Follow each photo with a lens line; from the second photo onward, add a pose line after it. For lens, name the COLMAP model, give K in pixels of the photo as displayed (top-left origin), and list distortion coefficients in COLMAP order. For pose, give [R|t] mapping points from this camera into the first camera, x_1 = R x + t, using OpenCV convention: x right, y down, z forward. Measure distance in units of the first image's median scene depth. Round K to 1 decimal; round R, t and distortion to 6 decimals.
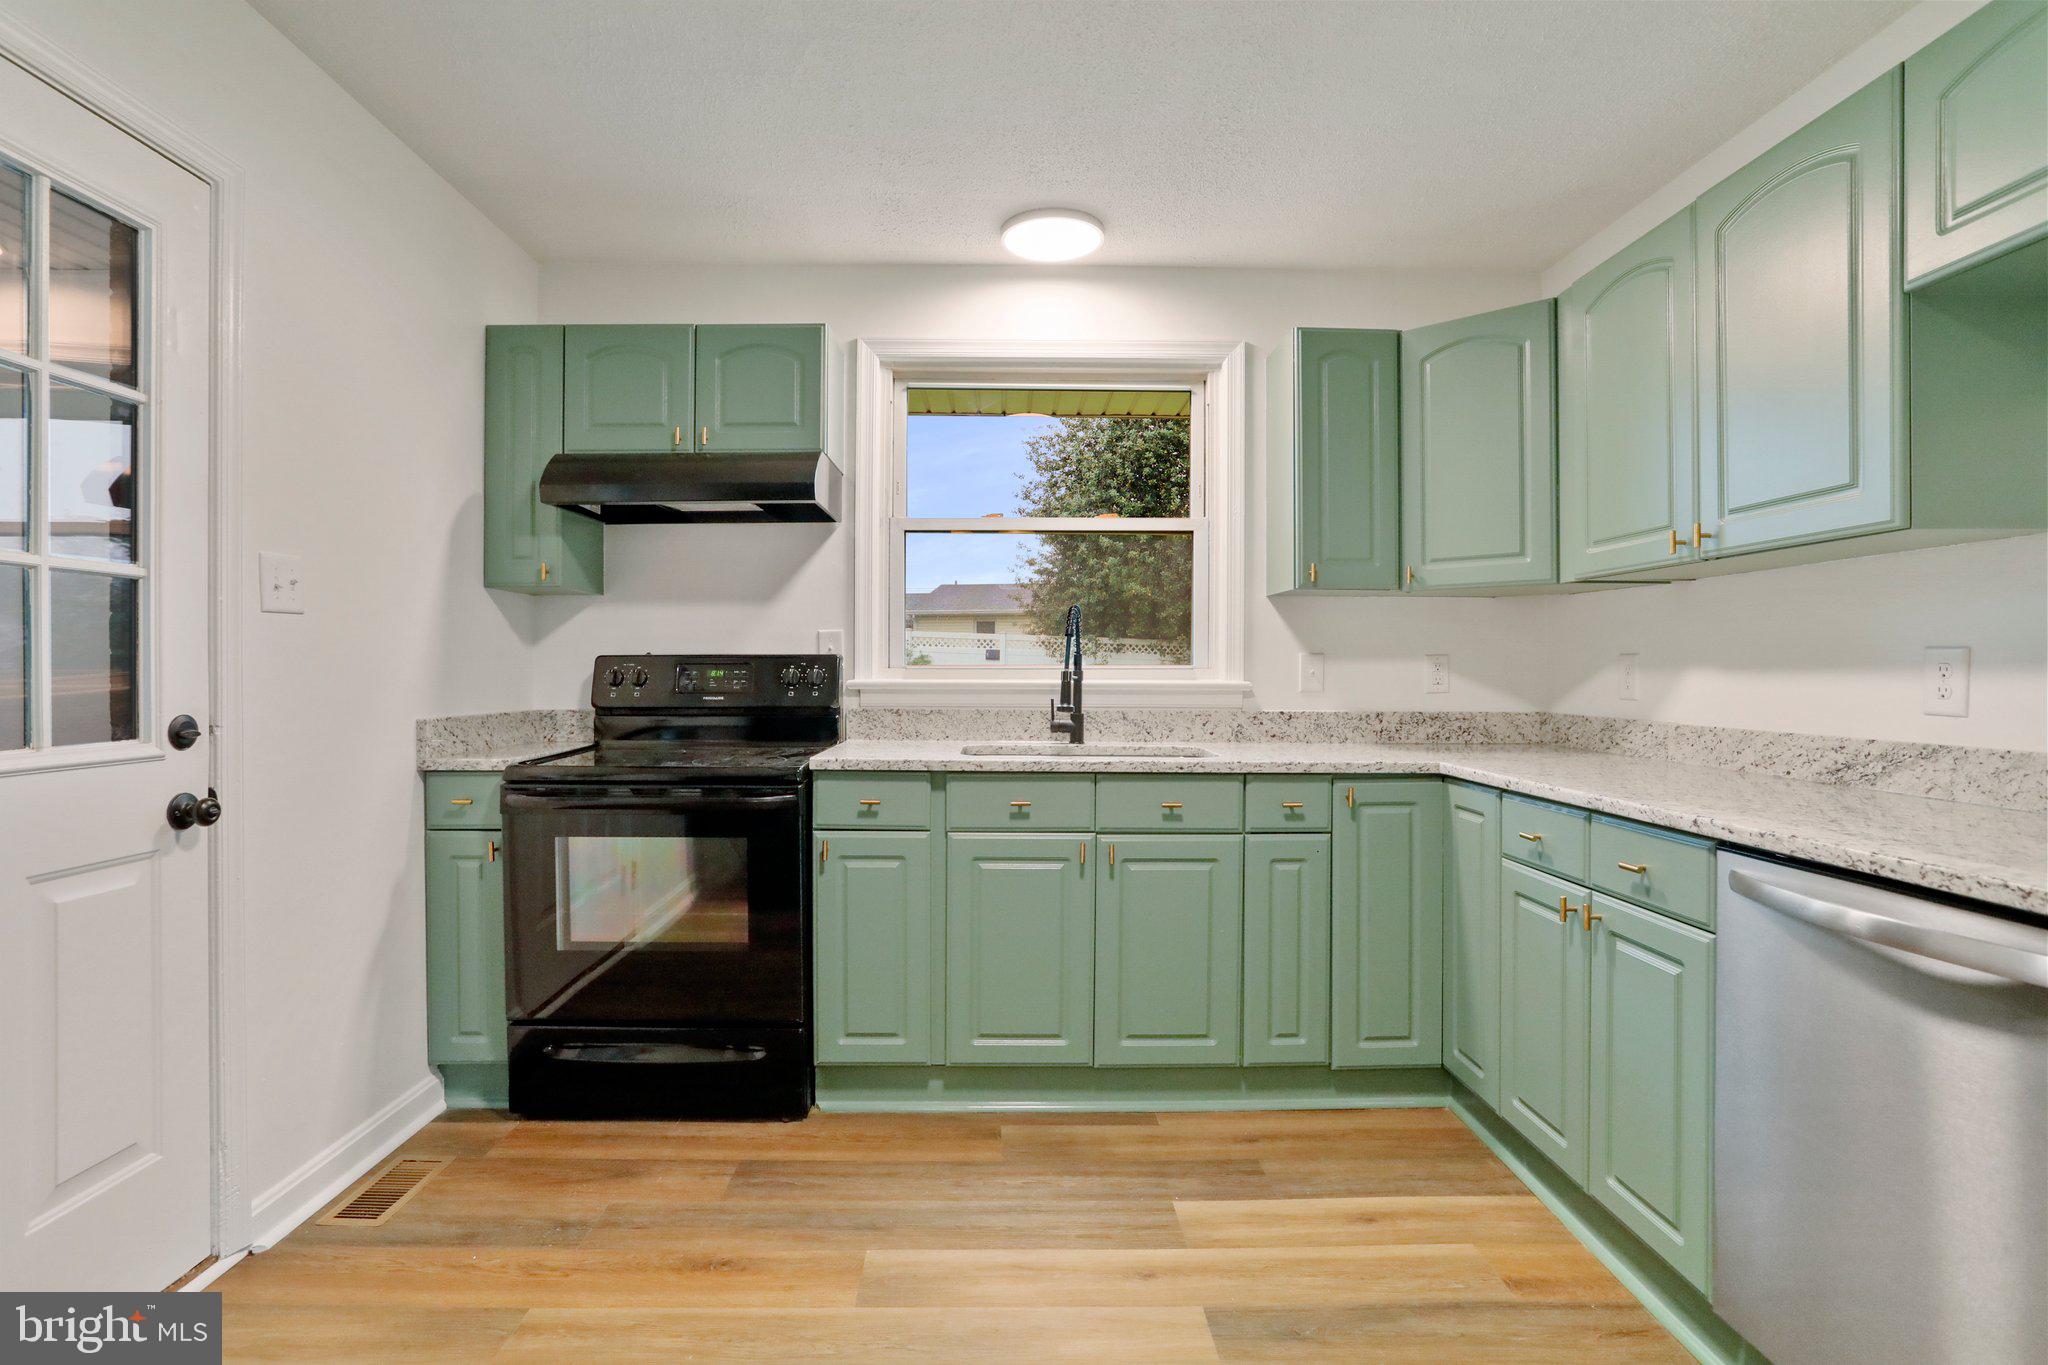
lens RADIAL K [[997.8, 0, 1013.9], [0, 997.8, 669.3], [0, 0, 1]] dist [-0.055975, 0.030760]
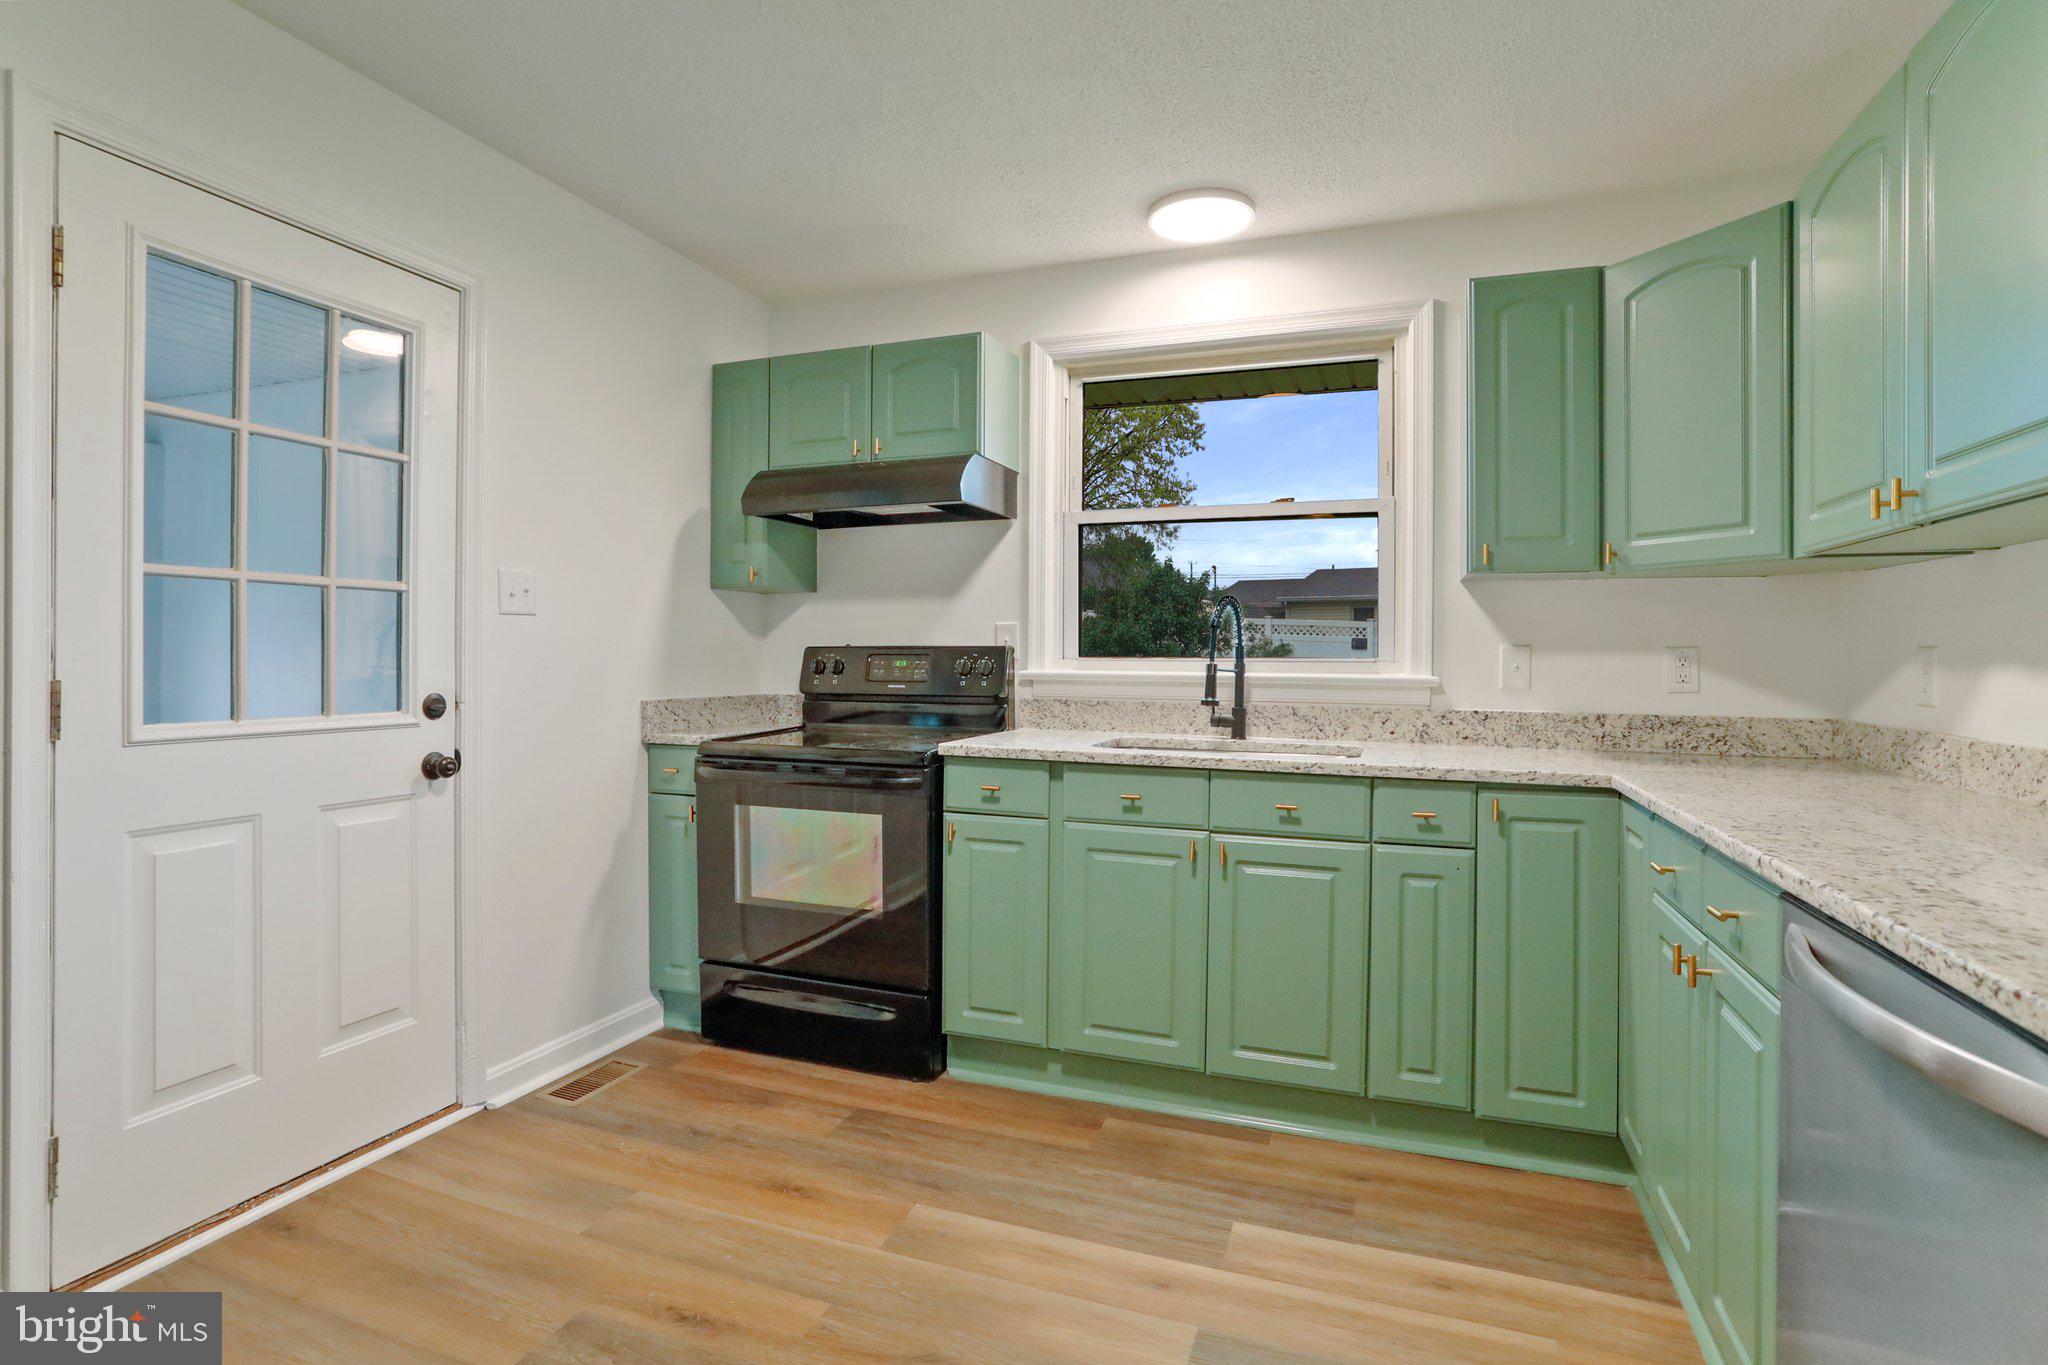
lens RADIAL K [[1018.4, 0, 1016.5], [0, 1018.4, 655.1], [0, 0, 1]] dist [-0.057090, 0.032045]
pose [[0.929880, 0.003841, -0.367843, 0.270674], [-0.004696, 0.999988, -0.001429, -0.004844], [0.367833, 0.003056, 0.929887, 0.014692]]
